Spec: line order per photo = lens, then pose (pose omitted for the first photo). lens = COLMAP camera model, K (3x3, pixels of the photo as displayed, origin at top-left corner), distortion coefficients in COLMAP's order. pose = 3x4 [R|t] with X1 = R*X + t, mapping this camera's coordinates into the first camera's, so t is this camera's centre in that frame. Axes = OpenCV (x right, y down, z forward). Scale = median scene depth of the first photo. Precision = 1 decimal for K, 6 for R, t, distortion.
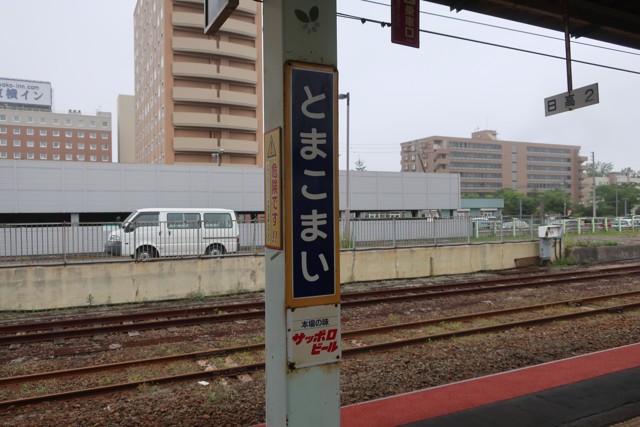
lens RADIAL K [[503.9, 0, 322.0], [0, 503.9, 214.5], [0, 0, 1]] dist [-0.006425, -0.000328]
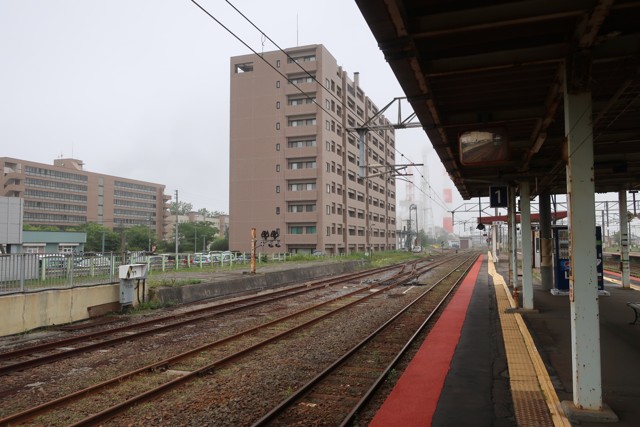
lens RADIAL K [[503.9, 0, 322.0], [0, 503.9, 212.0], [0, 0, 1]] dist [-0.006425, -0.000328]
pose [[0.711521, 0.054568, 0.700542, 0.050442], [-0.001783, 0.997117, -0.075858, -0.001231], [-0.702662, 0.052725, 0.709567, 0.105442]]
